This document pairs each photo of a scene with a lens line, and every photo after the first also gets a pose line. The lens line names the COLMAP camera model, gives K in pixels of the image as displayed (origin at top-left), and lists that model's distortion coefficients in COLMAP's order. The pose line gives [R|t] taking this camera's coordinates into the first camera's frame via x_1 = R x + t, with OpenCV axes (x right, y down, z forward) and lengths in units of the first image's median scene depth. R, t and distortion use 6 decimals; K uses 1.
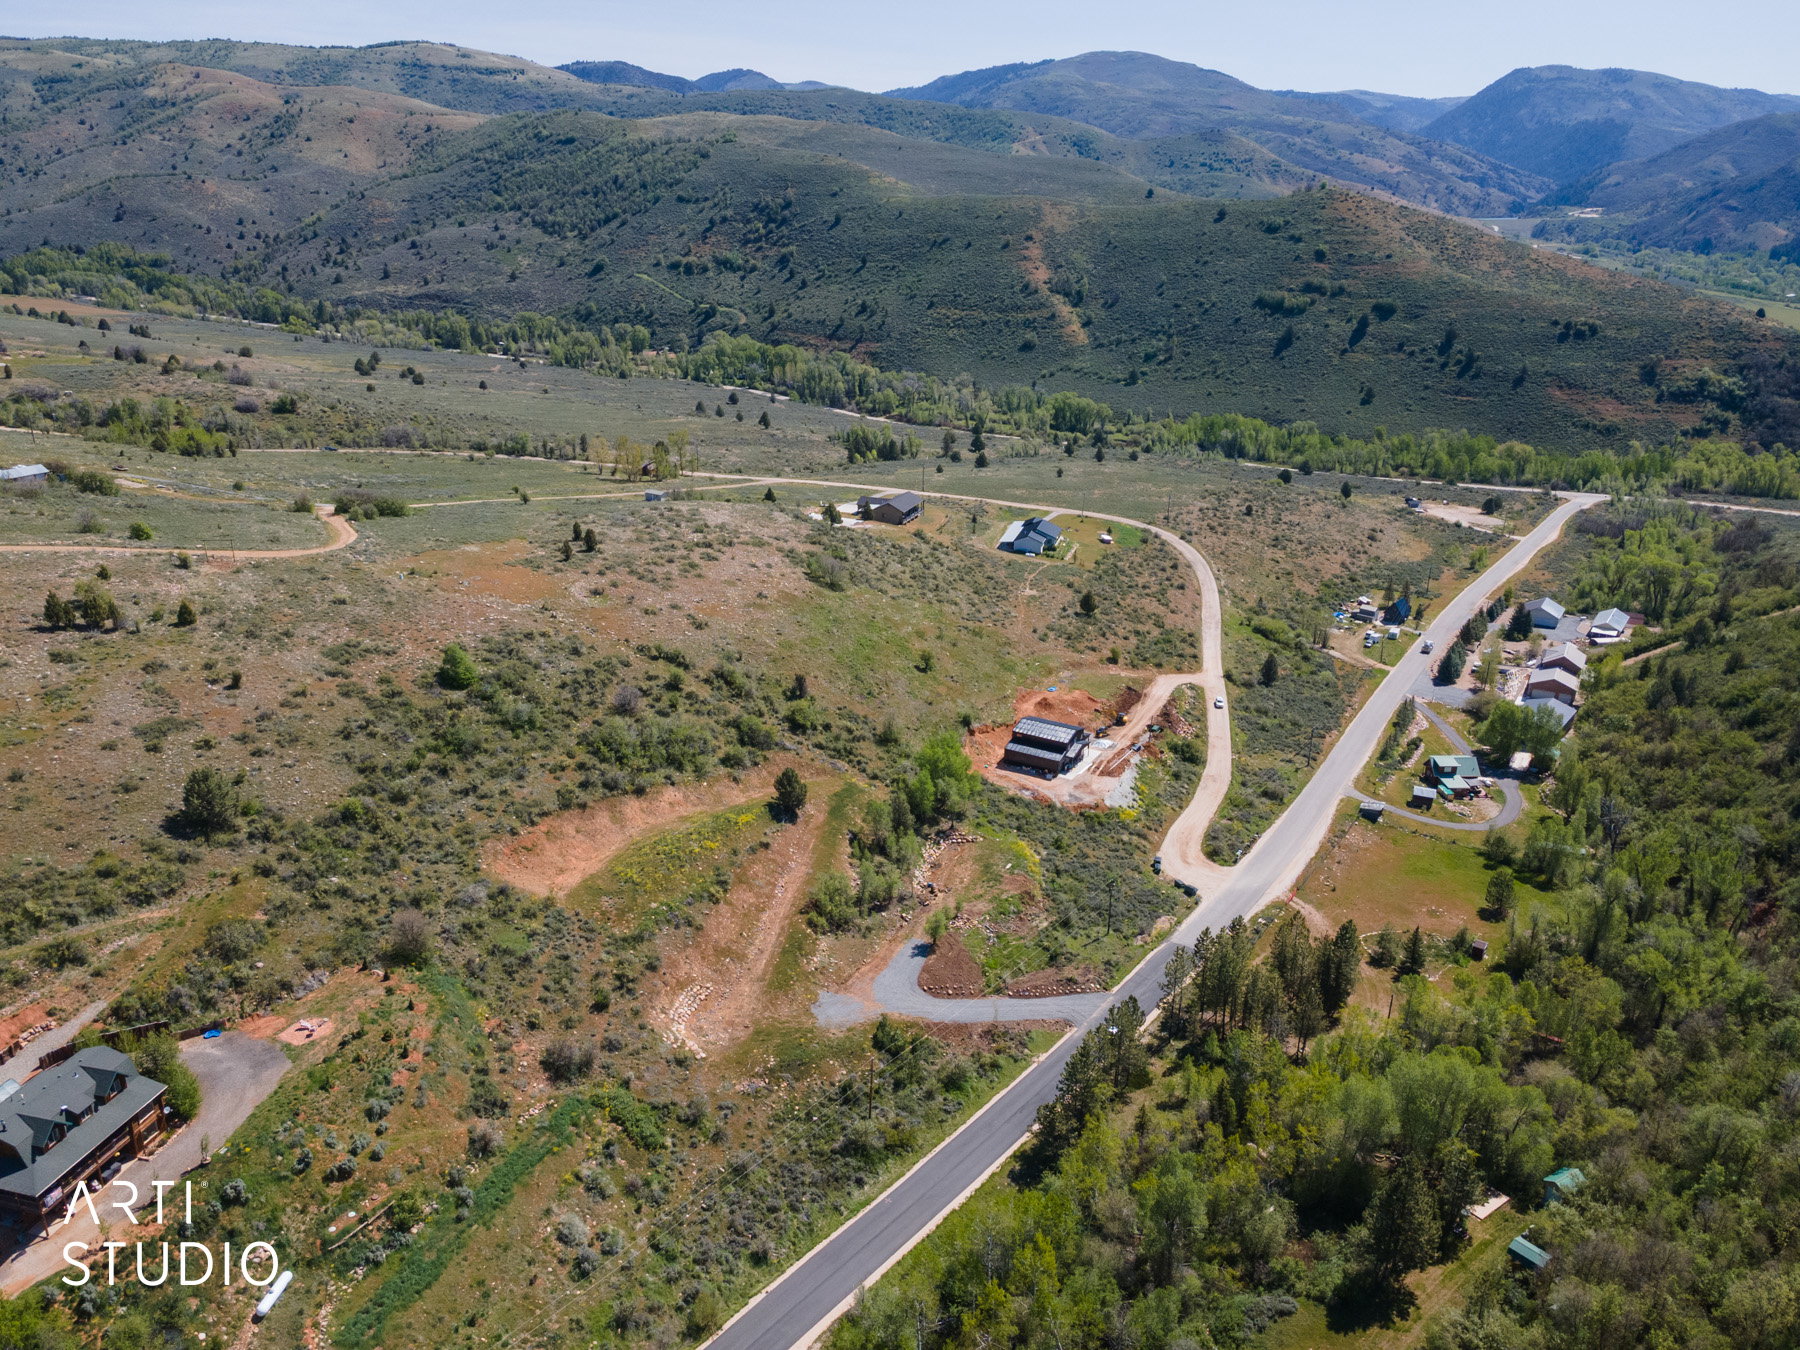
lens RADIAL K [[1315.7, 0, 884.5], [0, 1315.7, 666.1], [0, 0, 1]] dist [0.026128, 0.046523]
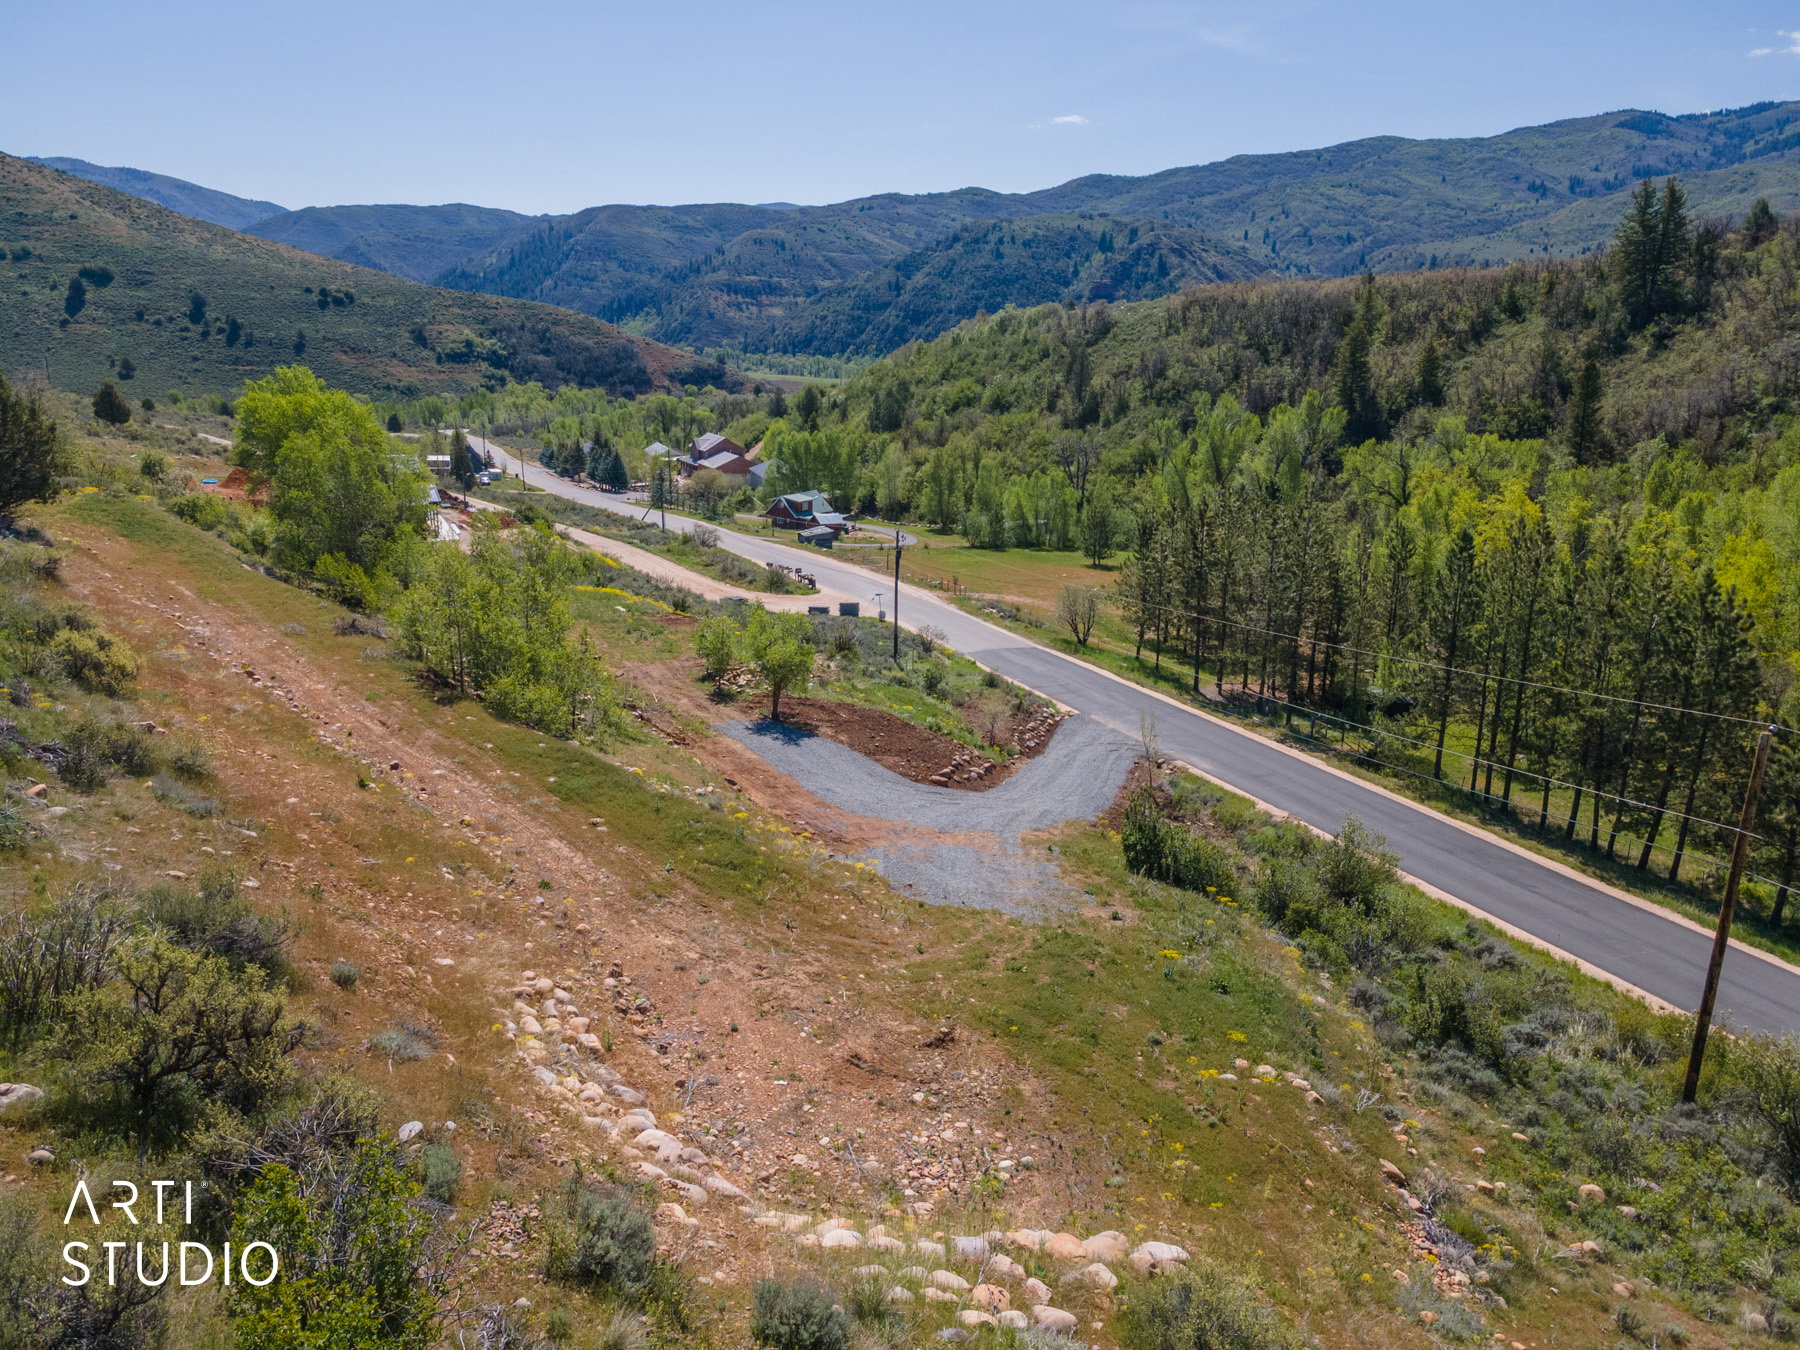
lens RADIAL K [[1318.5, 0, 882.8], [0, 1318.5, 665.6], [0, 0, 1]] dist [0.014729, 0.063538]
pose [[0.574370, -0.216688, 0.789395, -0.174325], [0.277488, 0.958773, 0.061279, 0.158116], [-0.770129, 0.183851, 0.610819, 0.660597]]
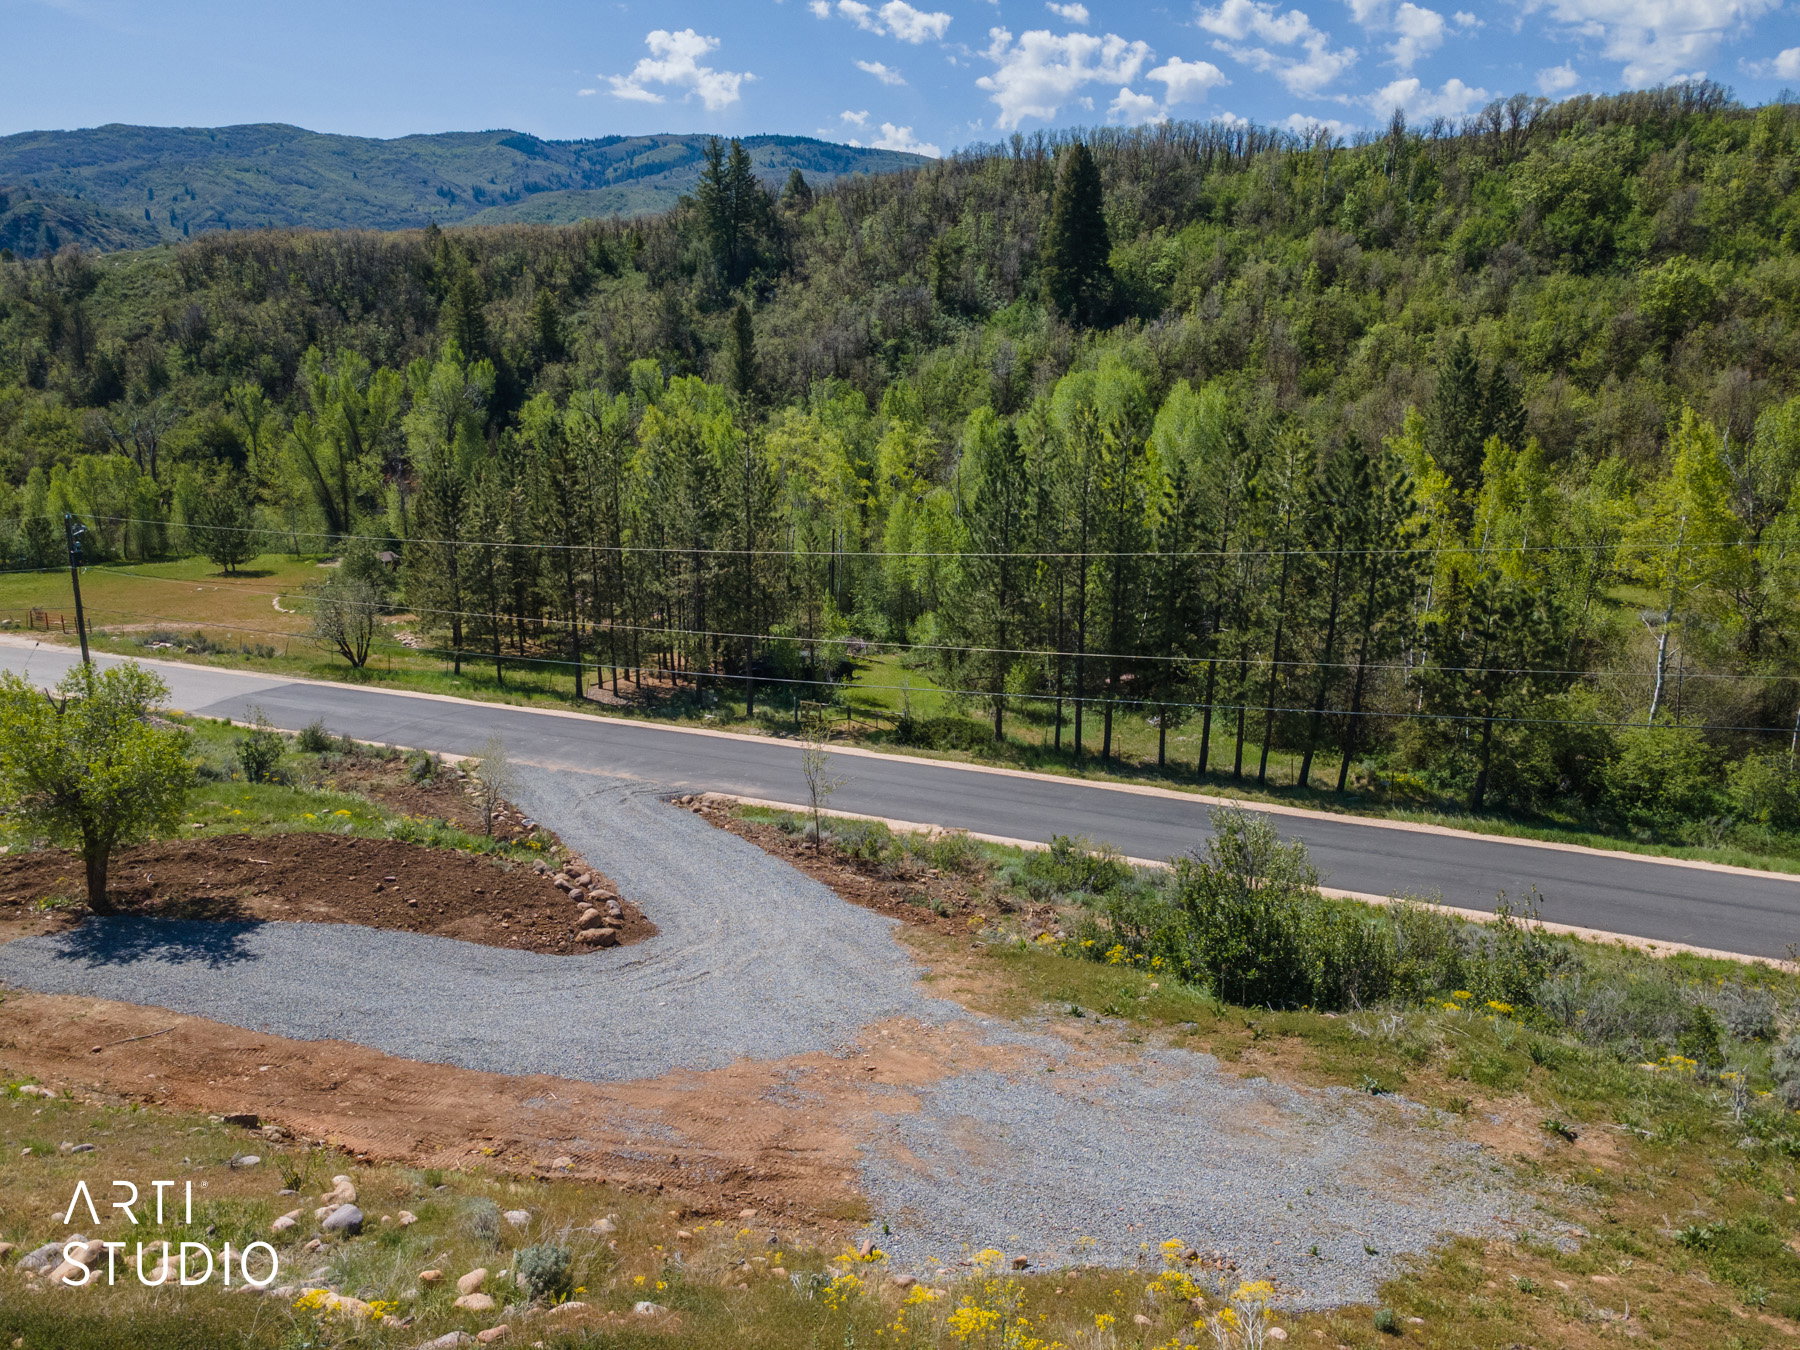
lens RADIAL K [[1315.7, 0, 884.5], [0, 1315.7, 666.1], [0, 0, 1]] dist [0.026128, 0.046523]
pose [[-0.131882, -0.260426, 0.956444, -0.092016], [0.326061, 0.899783, 0.289958, 0.146717], [-0.936105, 0.350099, -0.033750, 0.779206]]
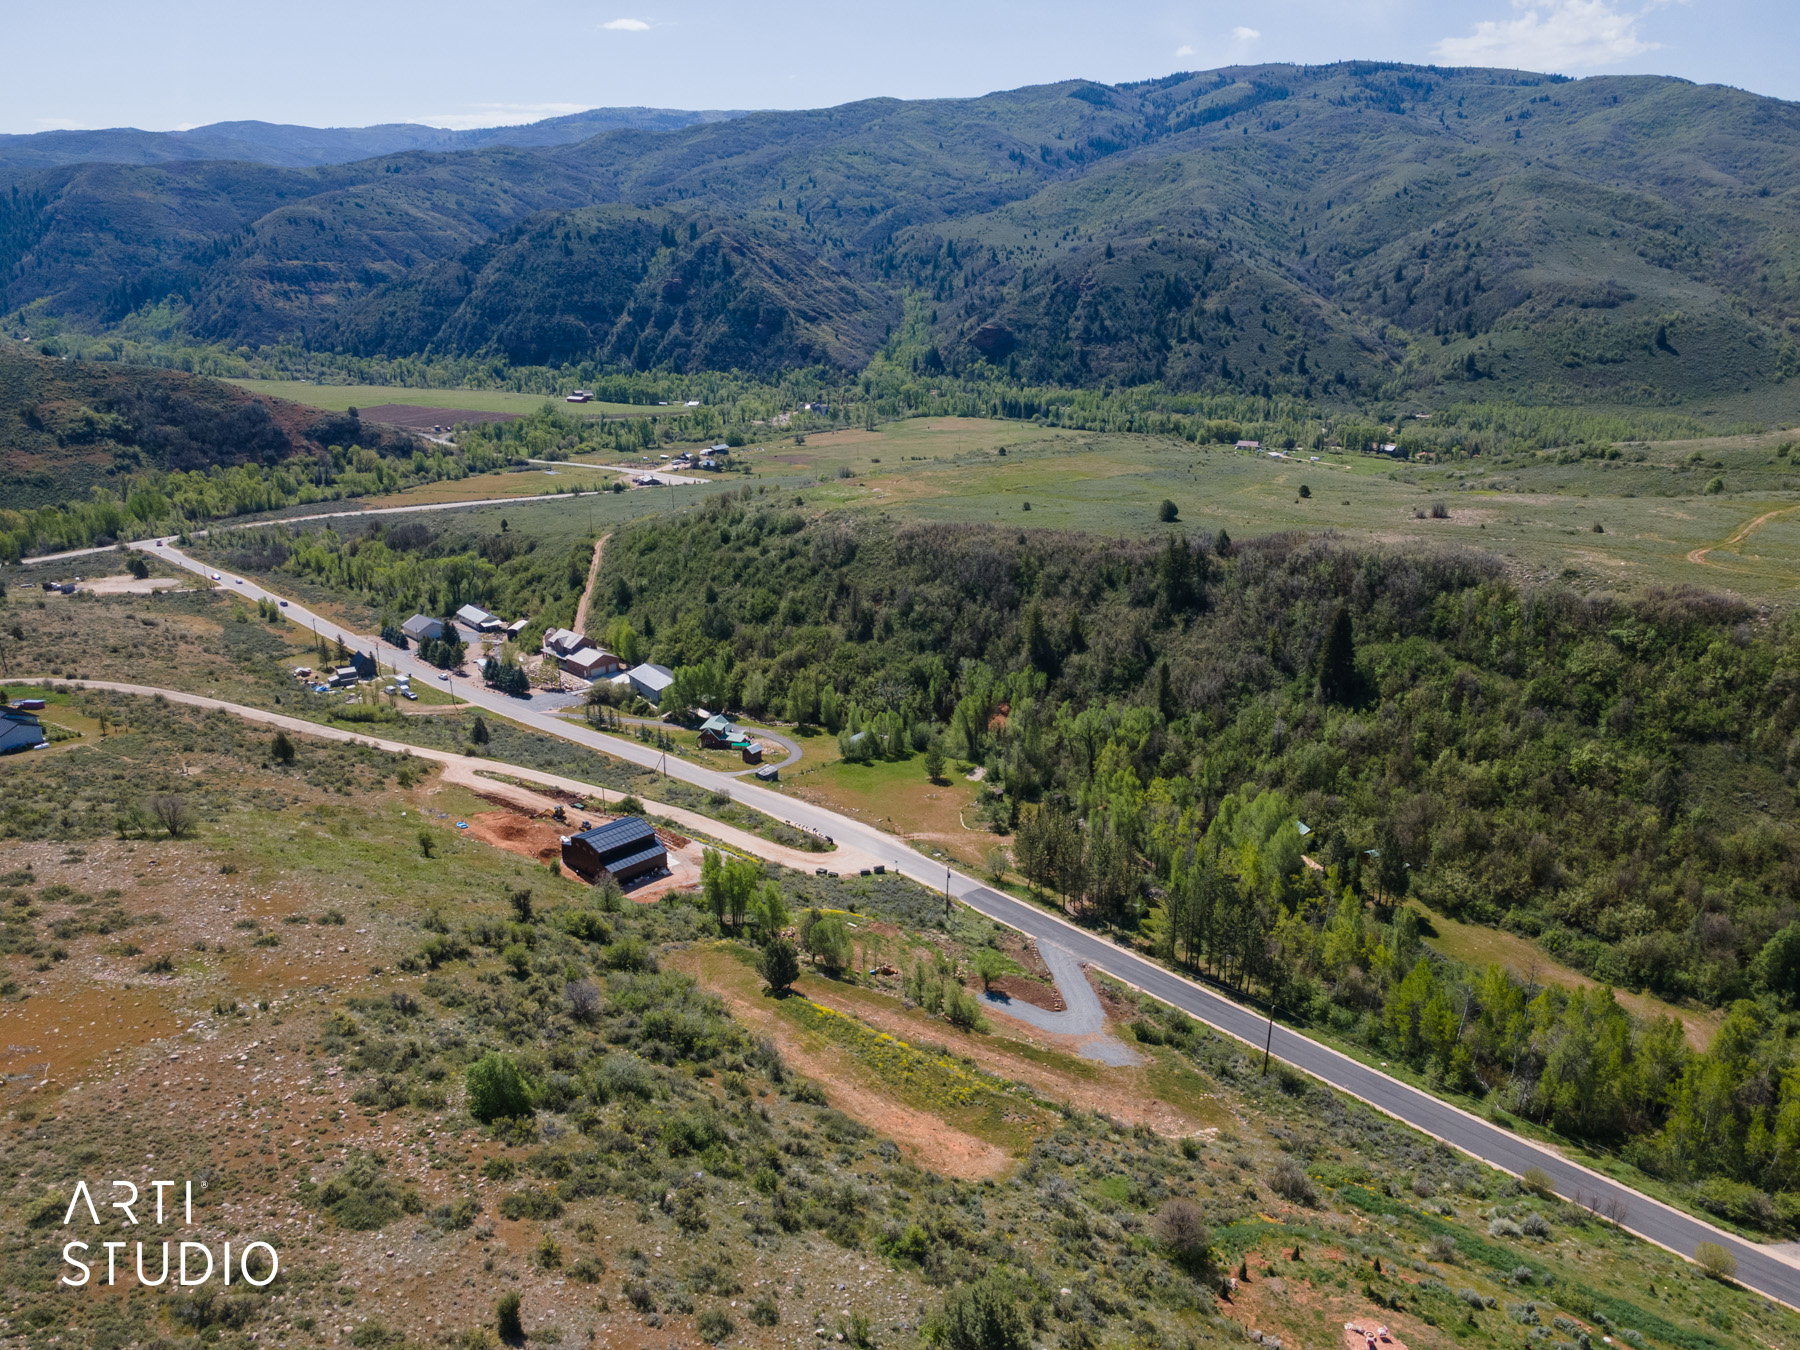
lens RADIAL K [[1315.7, 0, 884.5], [0, 1315.7, 666.1], [0, 0, 1]] dist [0.026128, 0.046523]
pose [[0.259635, -0.313889, 0.913271, -0.690005], [0.336838, 0.915745, 0.218979, -0.216927], [-0.905058, 0.250770, 0.343489, 0.570044]]
